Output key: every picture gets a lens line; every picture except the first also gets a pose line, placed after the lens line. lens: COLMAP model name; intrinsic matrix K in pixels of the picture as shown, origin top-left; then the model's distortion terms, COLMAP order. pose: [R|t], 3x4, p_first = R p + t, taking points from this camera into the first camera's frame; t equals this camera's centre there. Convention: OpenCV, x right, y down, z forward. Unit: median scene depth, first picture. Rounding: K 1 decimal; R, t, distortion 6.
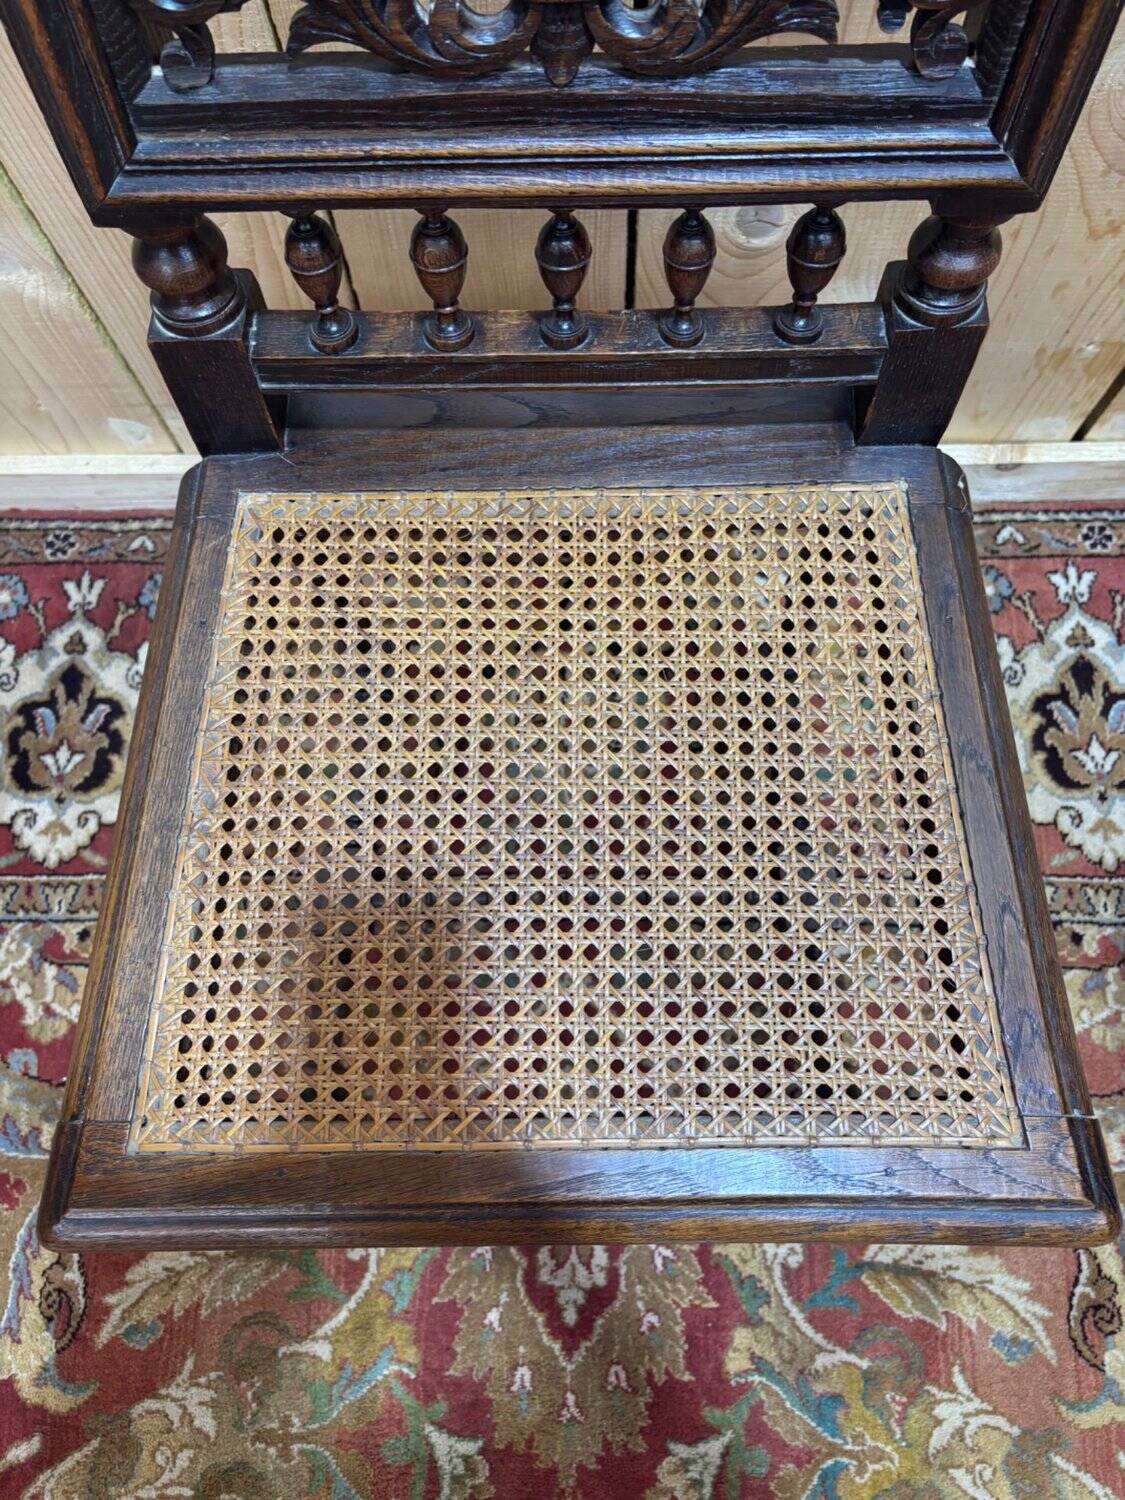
lens RADIAL K [[1157.7, 0, 554.5], [0, 1157.7, 768.1], [0, 0, 1]] dist [0.052283, -0.064228]
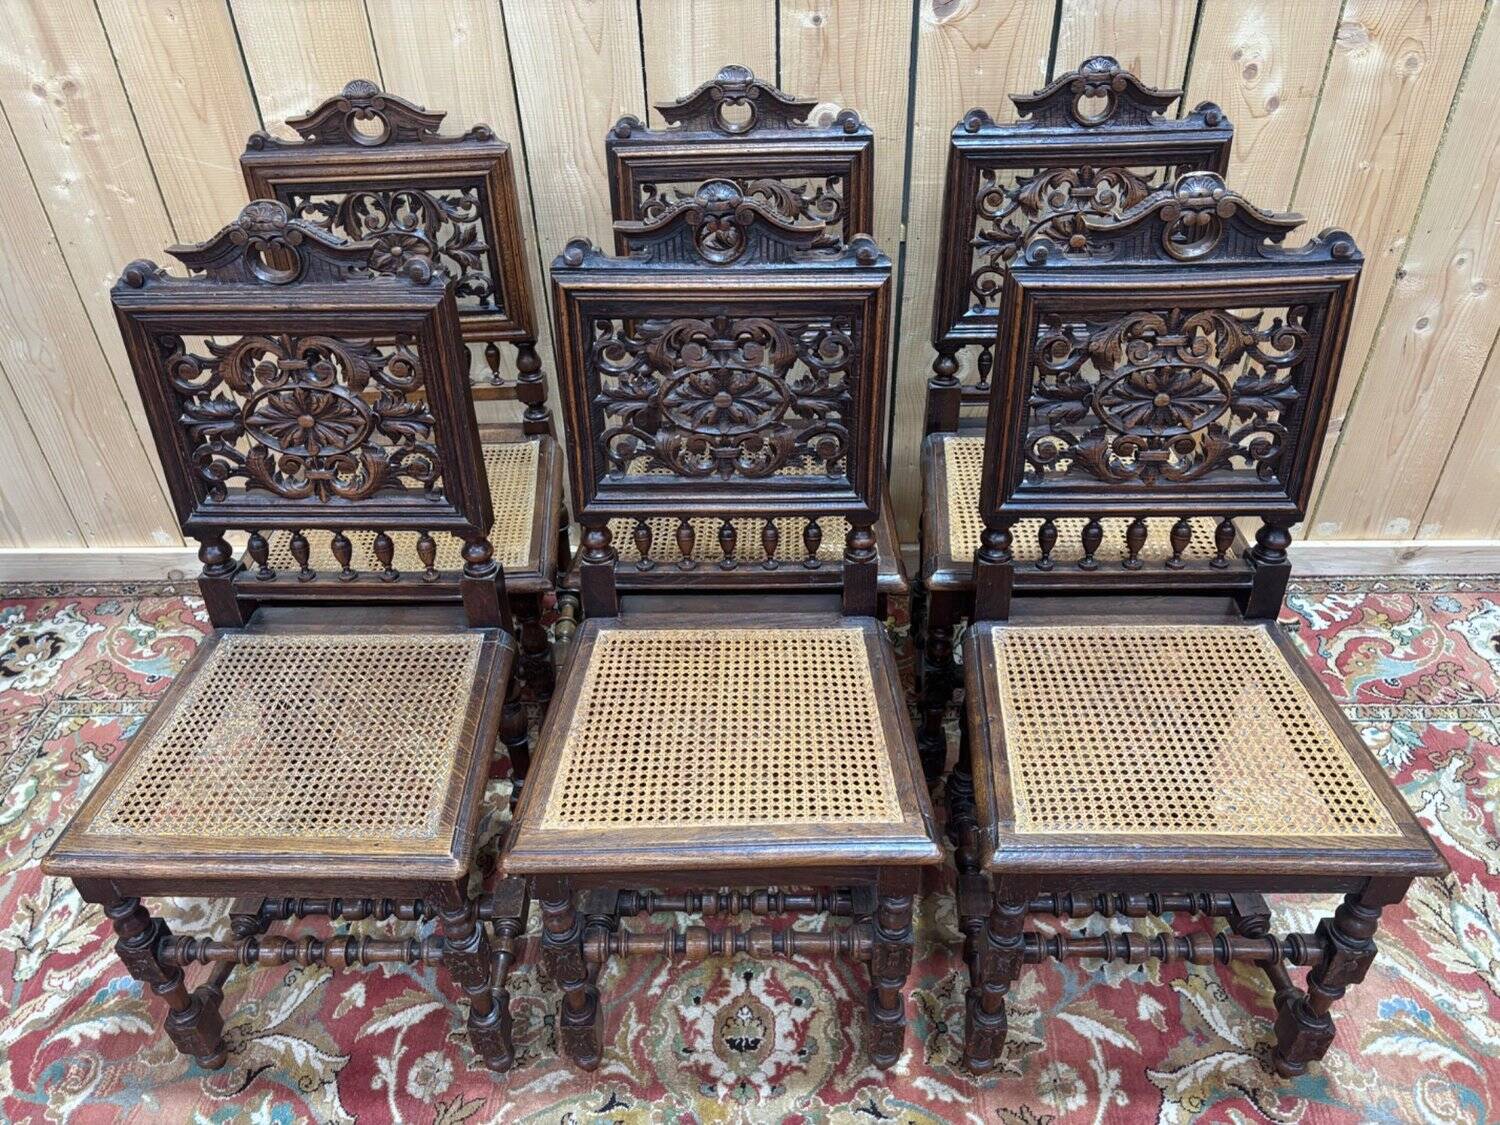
lens RADIAL K [[1157.7, 0, 744.1], [0, 1157.7, 576.6], [0, 0, 1]] dist [0.052283, -0.064228]
pose [[0.999852, 0.010141, -0.013867, 0.076835], [-0.016297, 0.815299, -0.578811, 1.127445], [0.005435, 0.578951, 0.815344, -1.119004]]
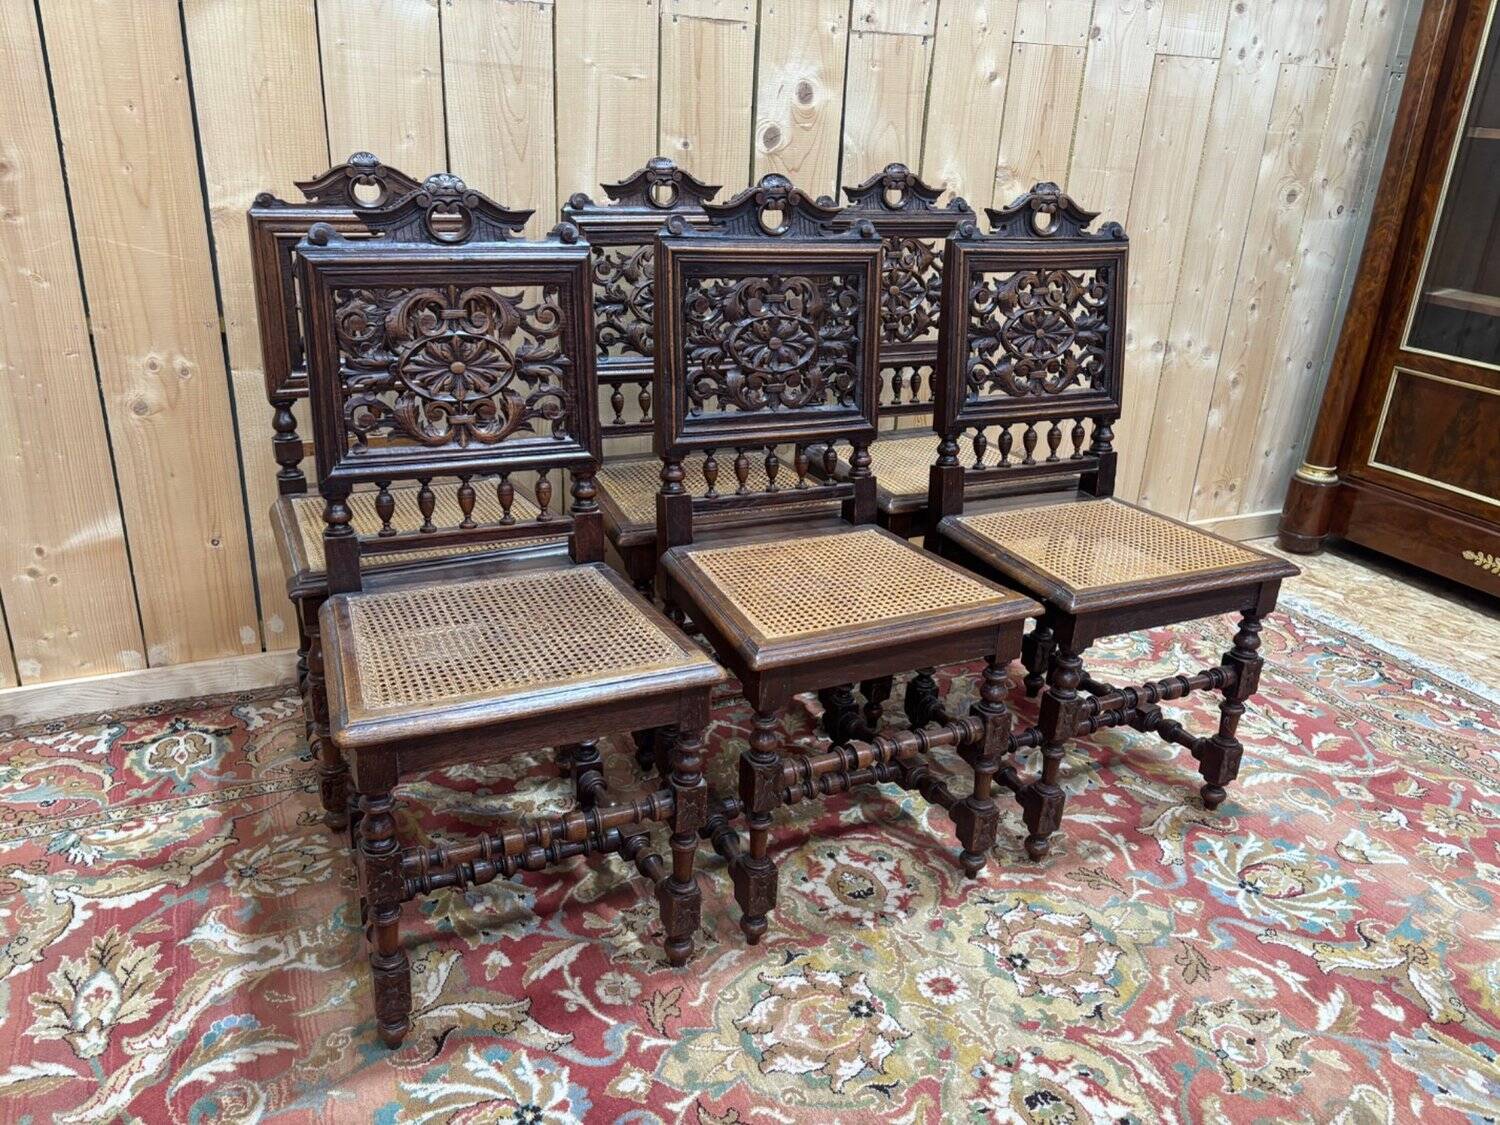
lens RADIAL K [[1157.7, 0, 753.0], [0, 1157.7, 570.4], [0, 0, 1]] dist [0.052283, -0.064228]
pose [[0.891206, -0.099233, 0.442612, -1.442122], [0.408614, 0.599296, -0.688388, 1.915425], [-0.196945, 0.794353, 0.574644, -0.699925]]
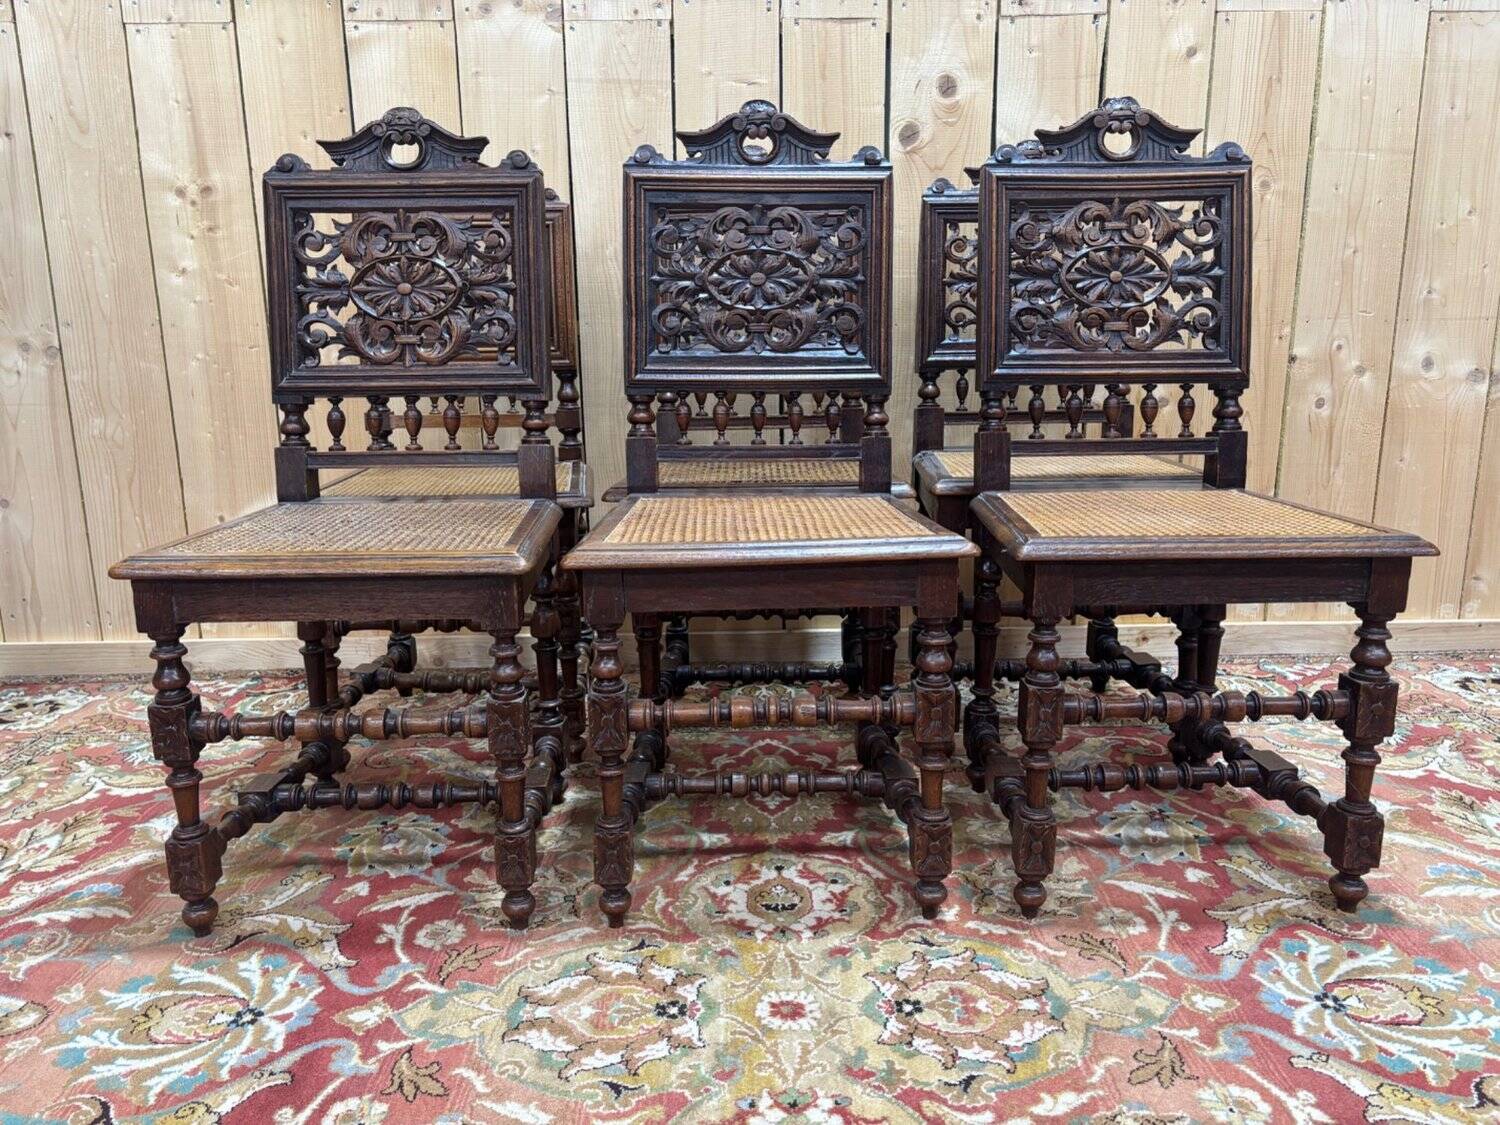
lens RADIAL K [[1157.7, 0, 749.9], [0, 1157.7, 563.1], [0, 0, 1]] dist [0.052283, -0.064228]
pose [[0.999381, 0.011834, 0.033141, -0.102894], [0.023325, 0.482403, -0.875639, 2.264060], [-0.026350, 0.875870, 0.481828, -0.190004]]
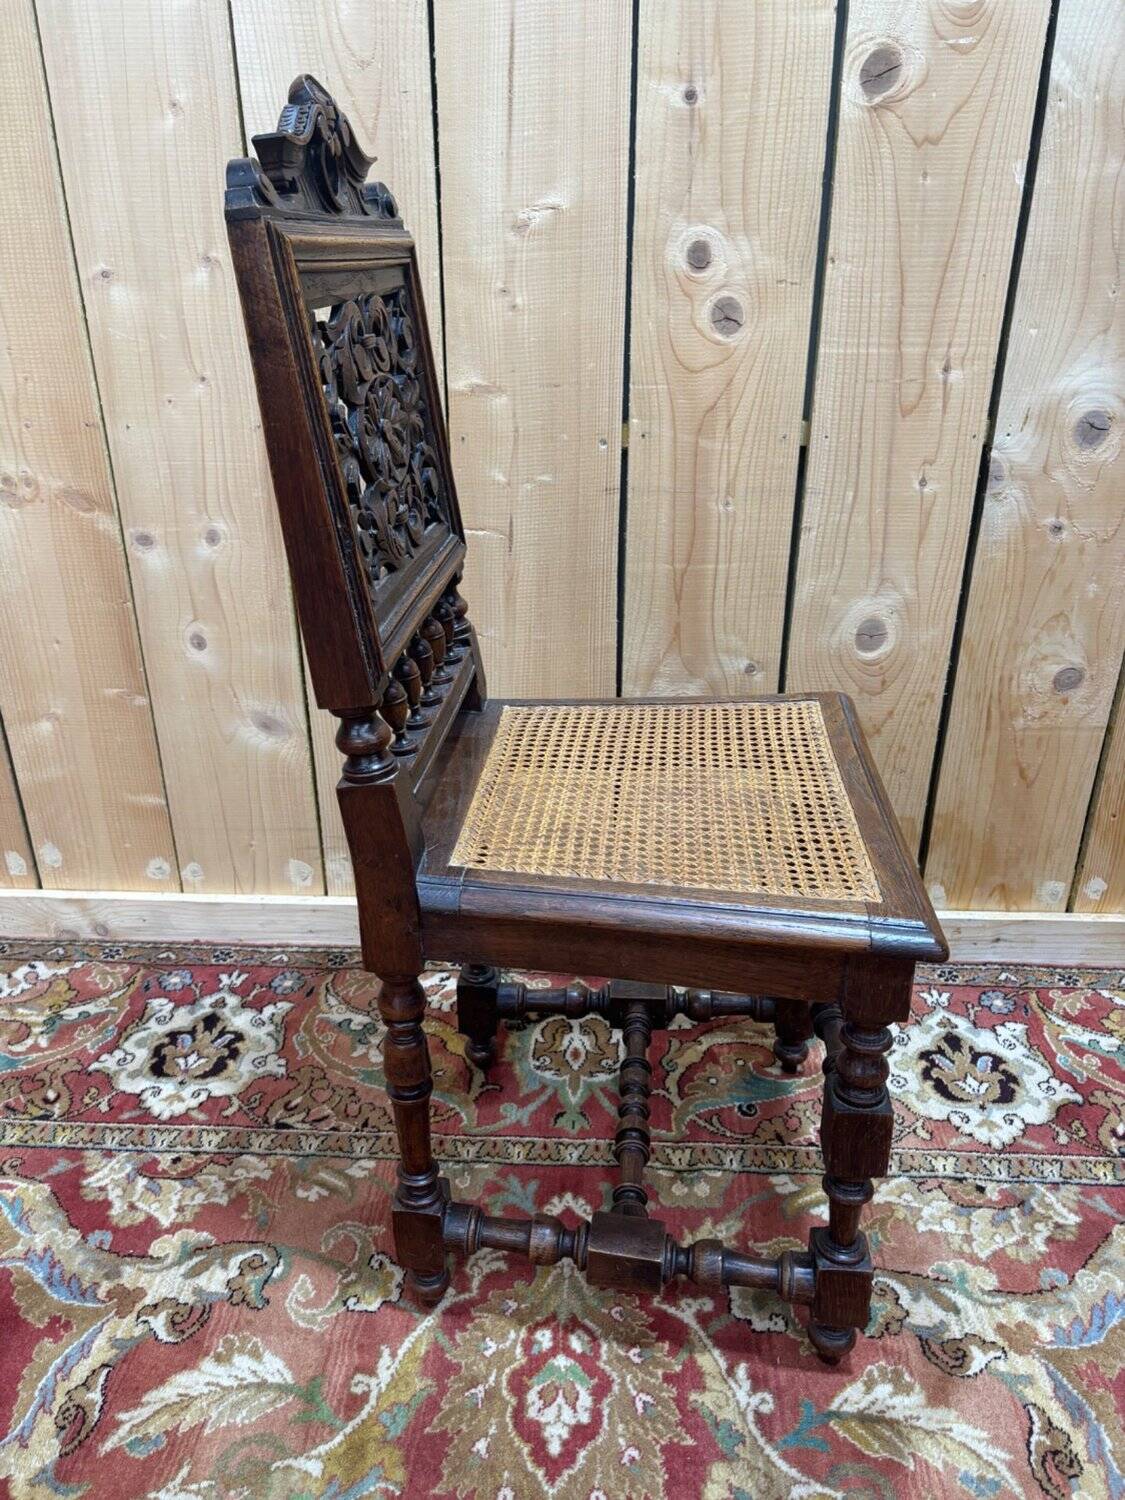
lens RADIAL K [[1157.7, 0, 554.0], [0, 1157.7, 754.7], [0, 0, 1]] dist [0.052283, -0.064228]
pose [[0.998647, 0.041618, -0.031164, 0.030722], [-0.050826, 0.655113, -0.753820, 1.326461], [-0.010956, 0.754384, 0.656342, -0.245175]]
